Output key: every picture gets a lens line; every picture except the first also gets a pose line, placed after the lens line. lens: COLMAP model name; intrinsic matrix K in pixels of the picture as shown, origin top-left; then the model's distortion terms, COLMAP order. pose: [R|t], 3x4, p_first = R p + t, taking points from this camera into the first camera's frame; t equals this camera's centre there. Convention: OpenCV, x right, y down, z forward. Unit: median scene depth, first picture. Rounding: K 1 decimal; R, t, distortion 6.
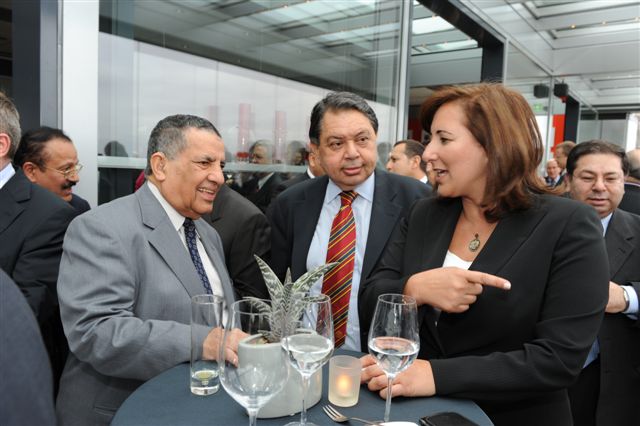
lens RADIAL K [[509.7, 0, 320.0], [0, 509.7, 213.0], [0, 0, 1]] dist [-0.042217, -0.002256]
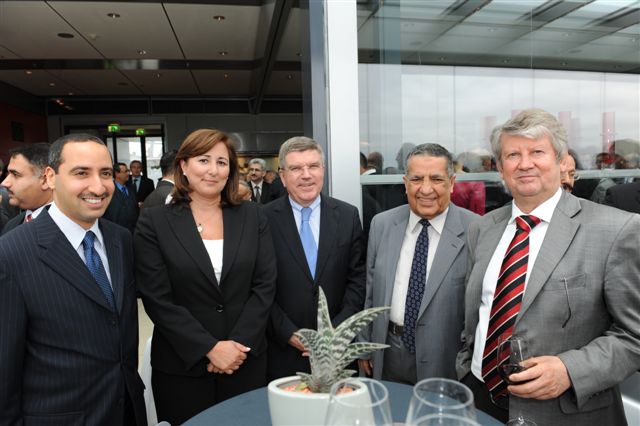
lens RADIAL K [[408.7, 0, 320.6], [0, 408.7, 235.8], [0, 0, 1]] dist [-0.032144, -0.001939]
pose [[0.738113, 0.043485, -0.673274, 0.136033], [-0.001840, 0.998047, 0.062444, -0.016079], [0.674675, -0.044852, 0.736751, 0.199295]]
